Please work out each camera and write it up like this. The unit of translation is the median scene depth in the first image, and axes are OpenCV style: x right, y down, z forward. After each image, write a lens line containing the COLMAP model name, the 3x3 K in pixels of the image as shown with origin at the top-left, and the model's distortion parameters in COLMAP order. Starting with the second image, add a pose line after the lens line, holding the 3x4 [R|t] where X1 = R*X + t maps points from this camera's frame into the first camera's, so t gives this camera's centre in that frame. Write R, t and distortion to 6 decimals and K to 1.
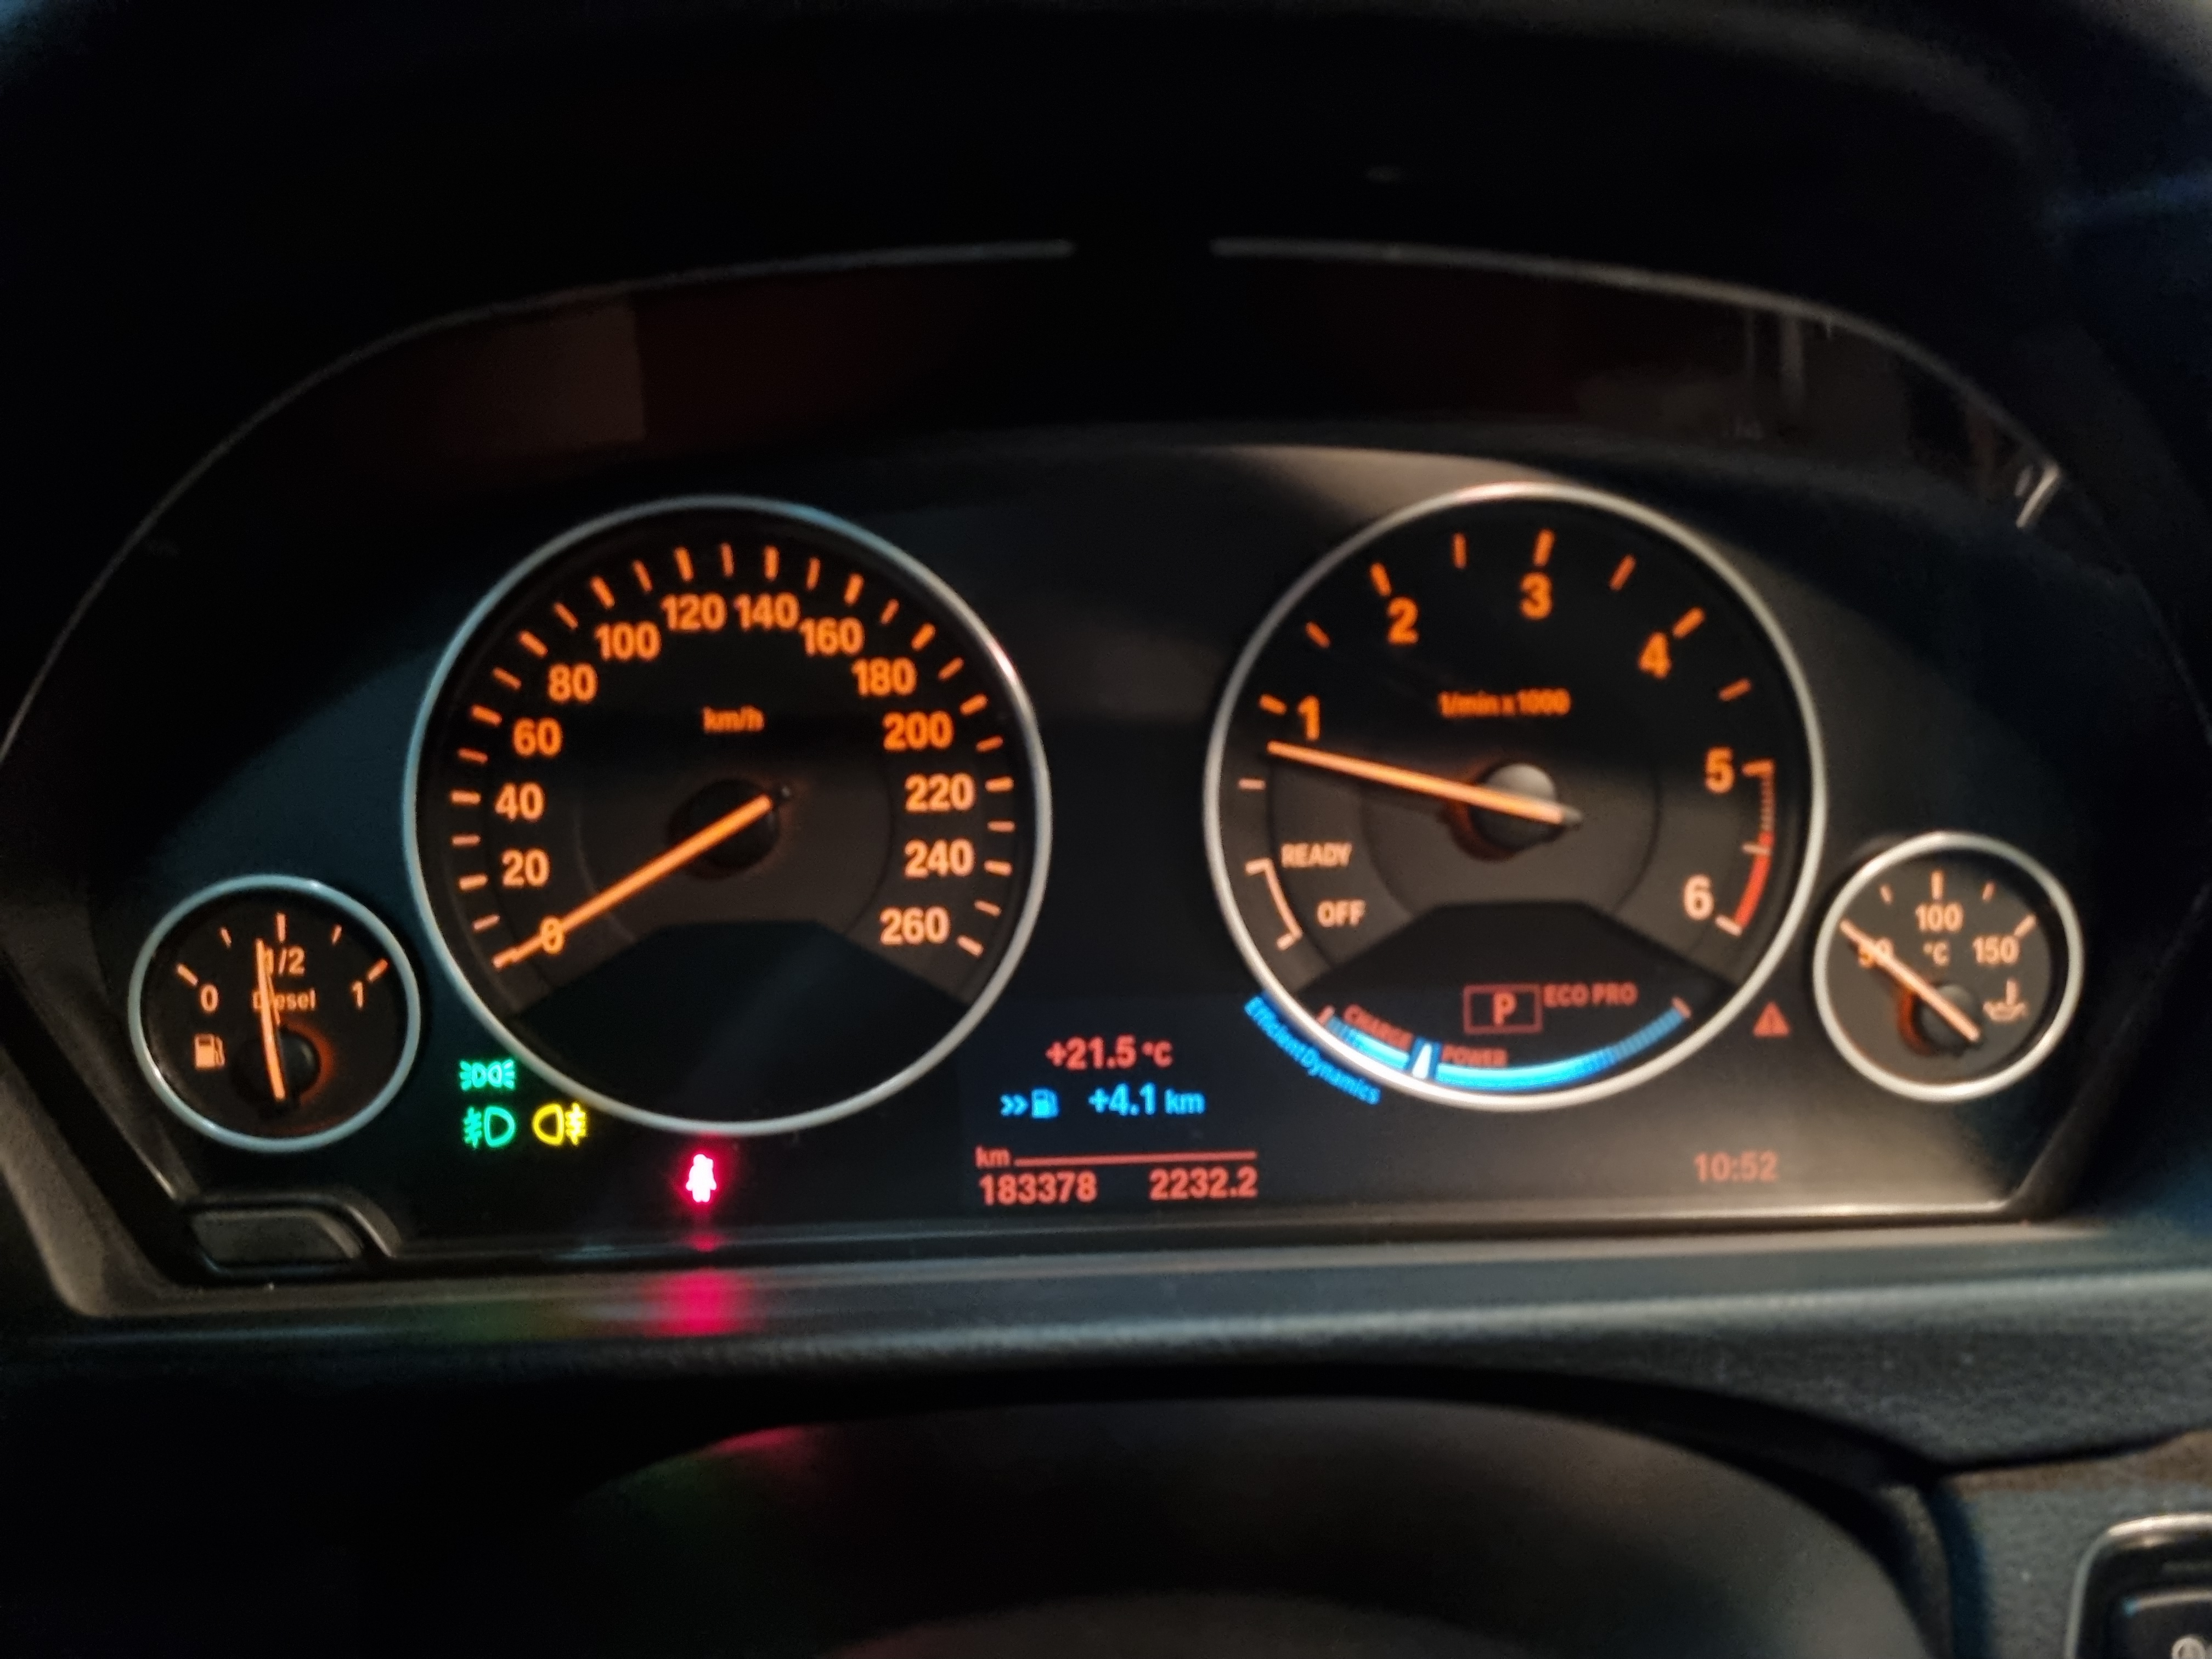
lens RADIAL K [[1679.7, 0, 1125.3], [0, 1679.7, 828.5], [0, 0, 1]] dist [0.024509, -0.010195]
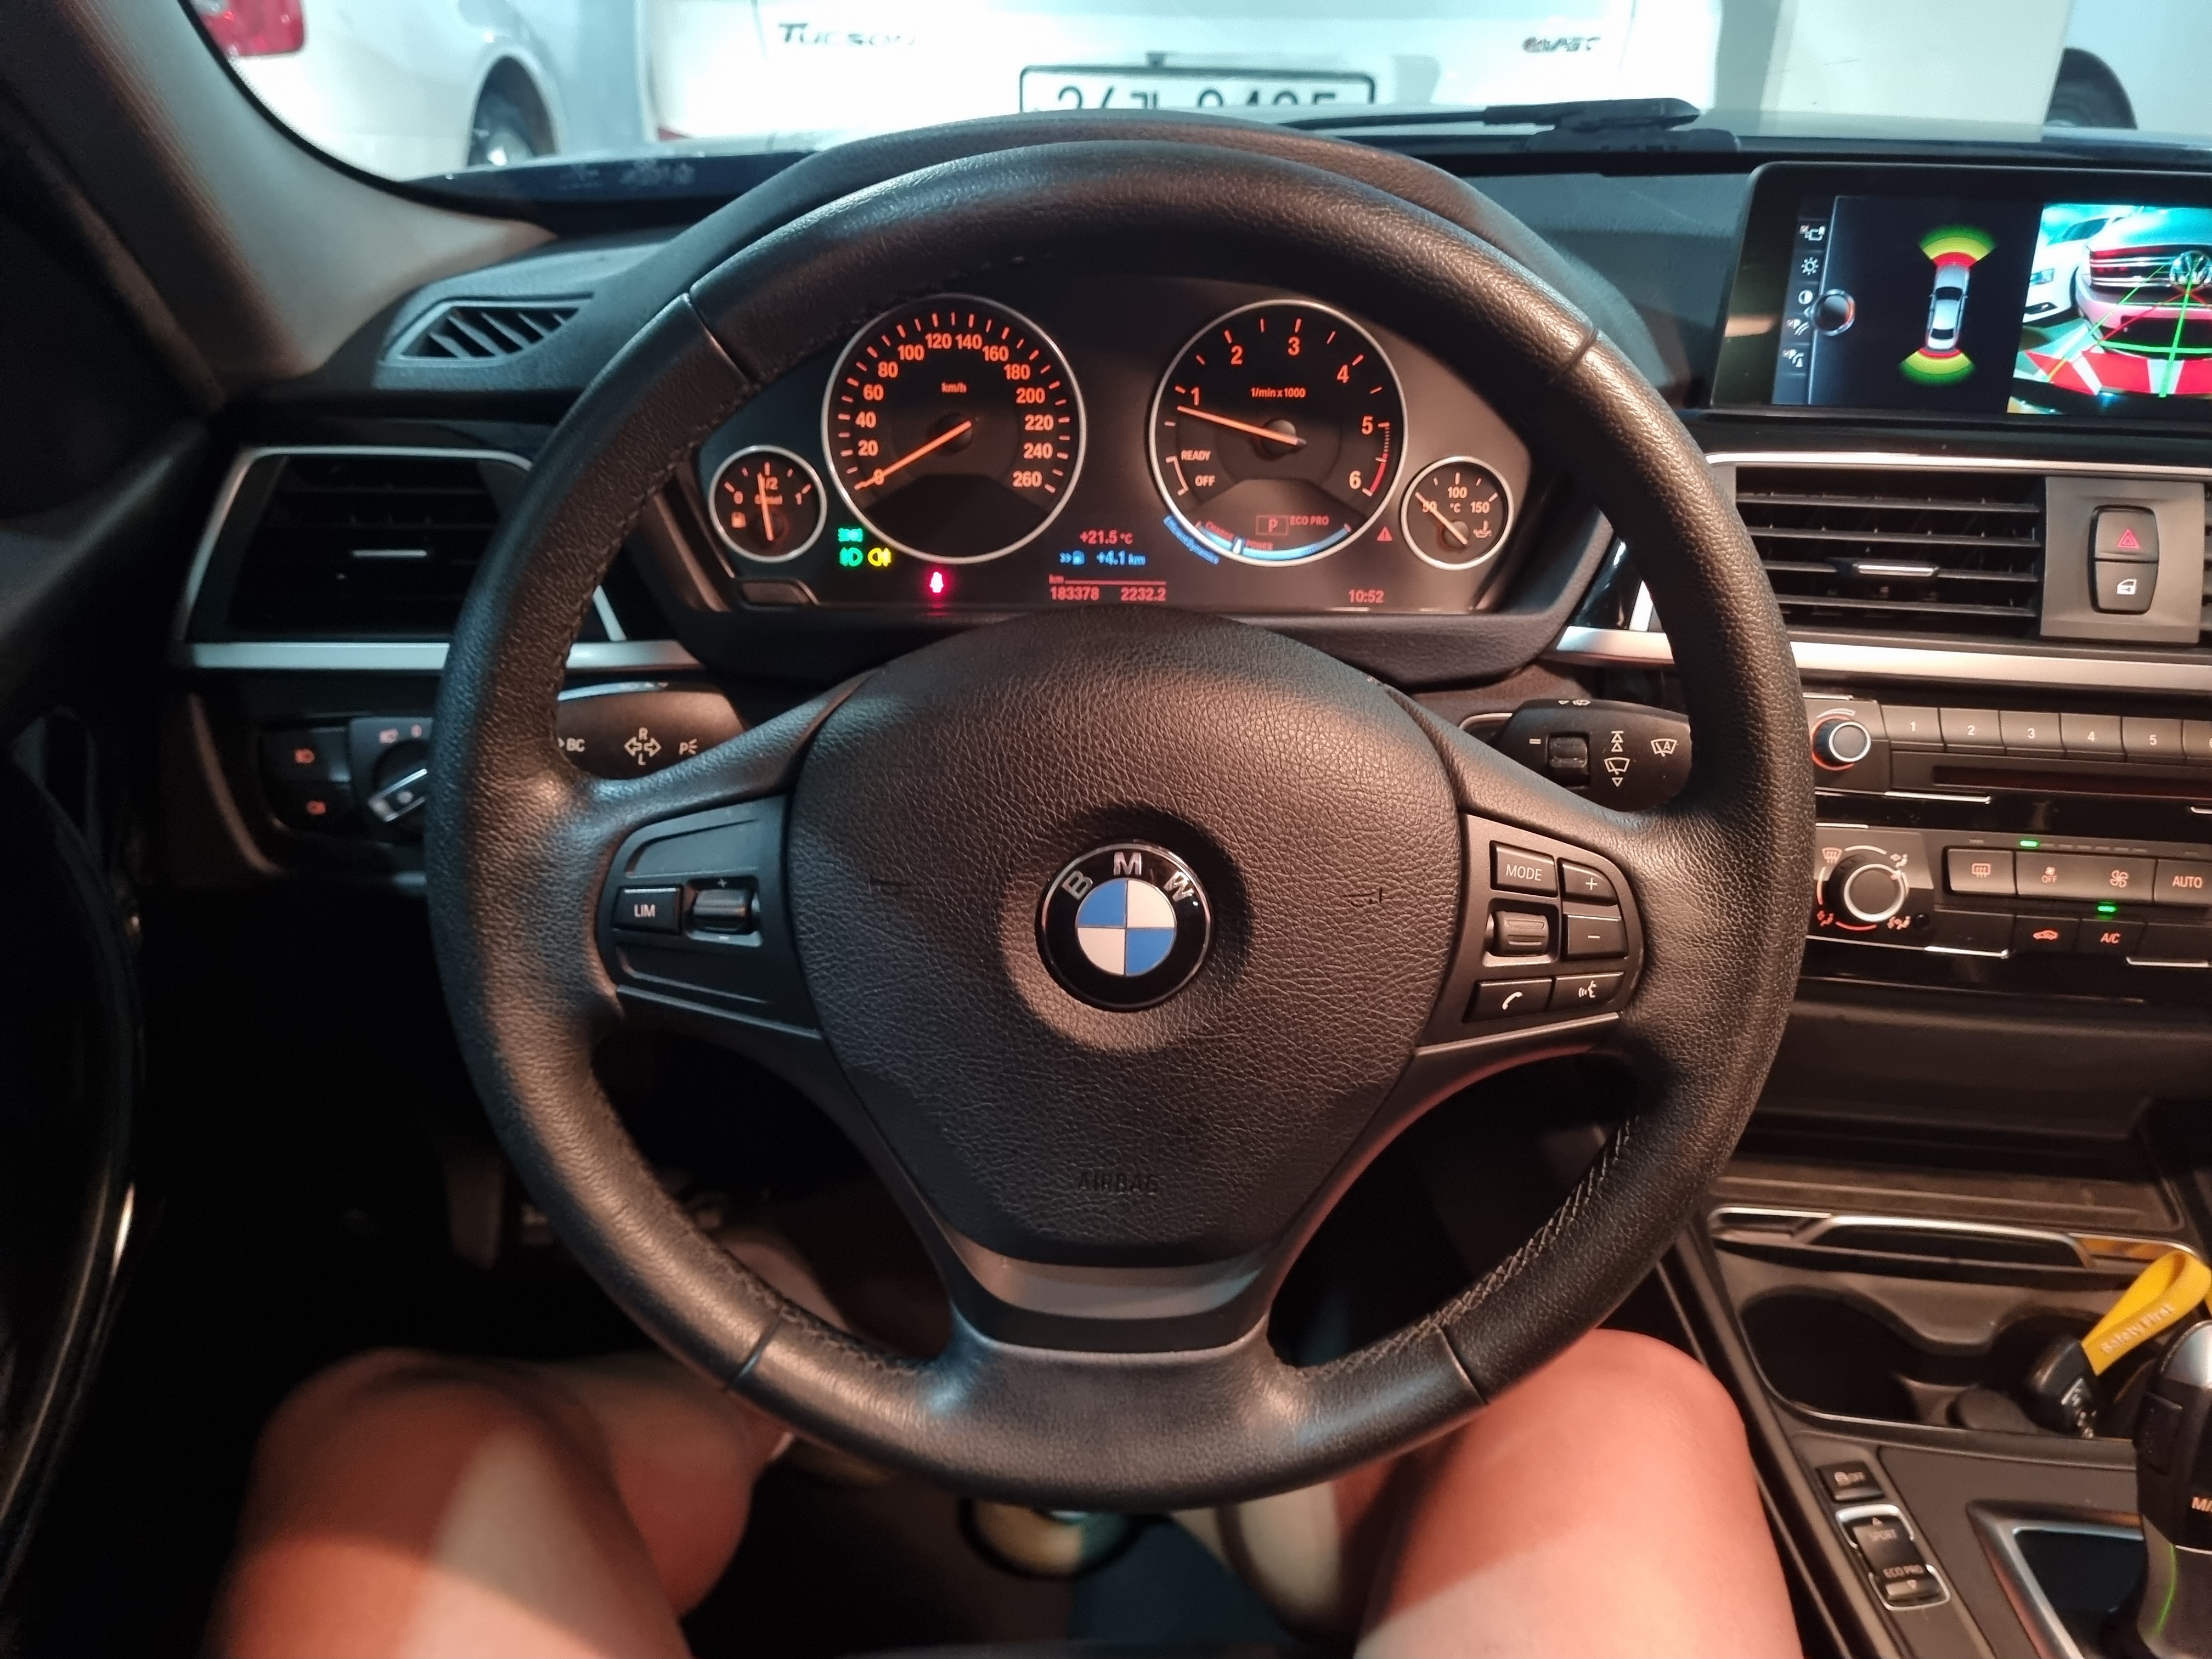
lens RADIAL K [[1679.7, 0, 1125.3], [0, 1679.7, 828.5], [0, 0, 1]] dist [0.024509, -0.010195]
pose [[0.999364, 0.034284, 0.009839, 0.008504], [-0.035538, 0.980600, 0.192769, 0.079385], [-0.003039, -0.192996, 0.981195, -1.463130]]
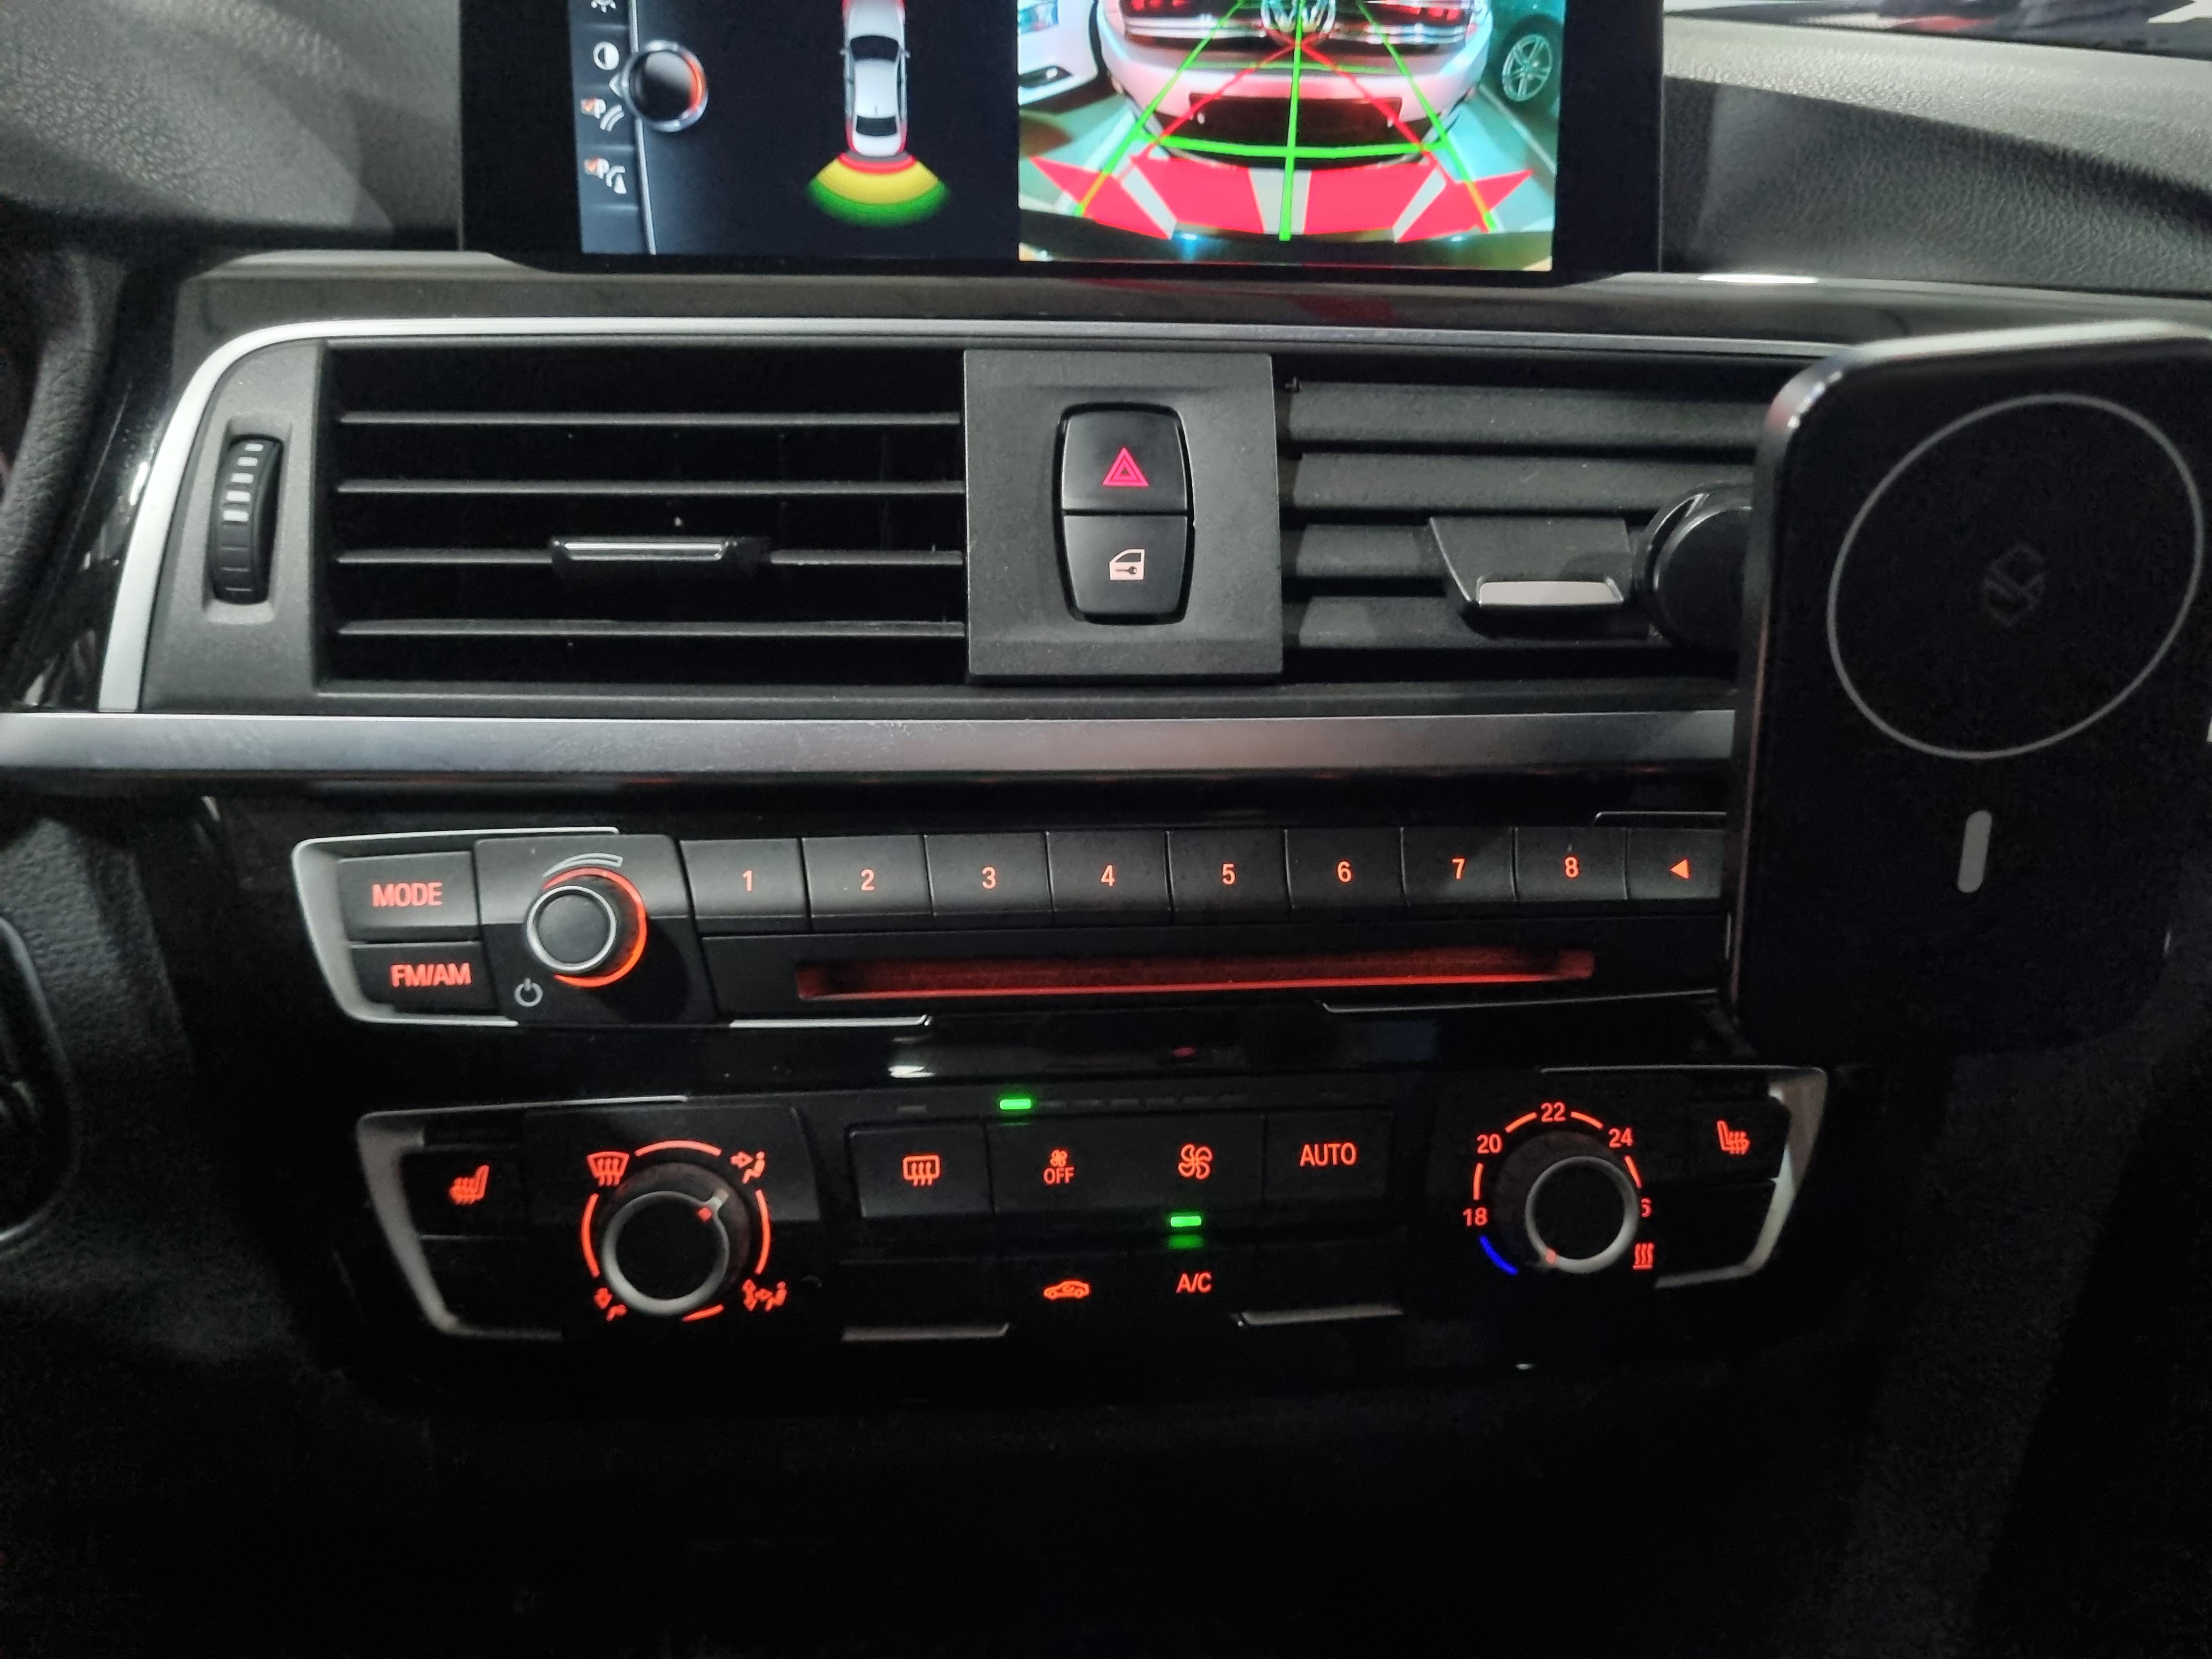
lens RADIAL K [[1679.7, 0, 1125.3], [0, 1679.7, 828.5], [0, 0, 1]] dist [0.024509, -0.010195]
pose [[0.983417, -0.038085, 0.177312, 1.132181], [0.014695, 0.991220, 0.131402, 0.175538], [-0.180760, -0.126617, 0.975343, -0.292352]]
